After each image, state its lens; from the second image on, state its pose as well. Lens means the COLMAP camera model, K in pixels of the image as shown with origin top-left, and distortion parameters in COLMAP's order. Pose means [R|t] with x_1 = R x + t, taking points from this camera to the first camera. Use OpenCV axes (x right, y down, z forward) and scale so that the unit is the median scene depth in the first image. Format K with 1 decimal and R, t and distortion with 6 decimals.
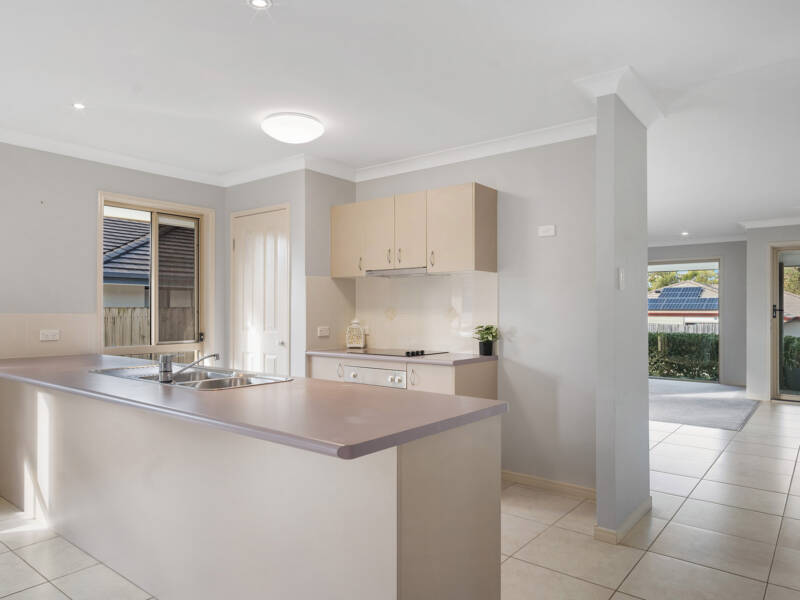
lens RADIAL K [[544.4, 0, 399.3], [0, 544.4, 301.2], [0, 0, 1]] dist [0.008653, 0.000662]
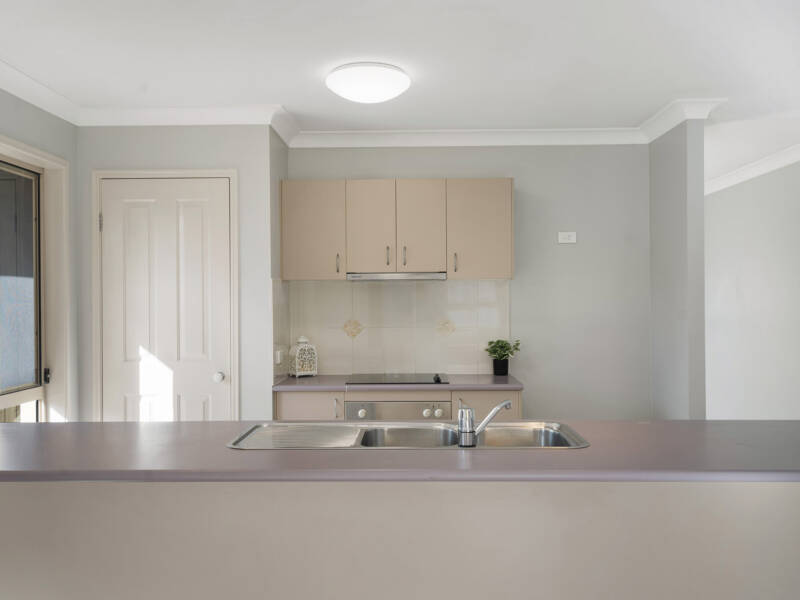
lens RADIAL K [[644.2, 0, 399.5], [0, 644.2, 303.1], [0, 0, 1]] dist [-0.018142, -0.004167]
pose [[0.800316, -0.002136, 0.599575, -0.559723], [0.000607, 0.999996, 0.002752, -0.017438], [-0.599578, -0.001838, 0.800314, 0.255907]]
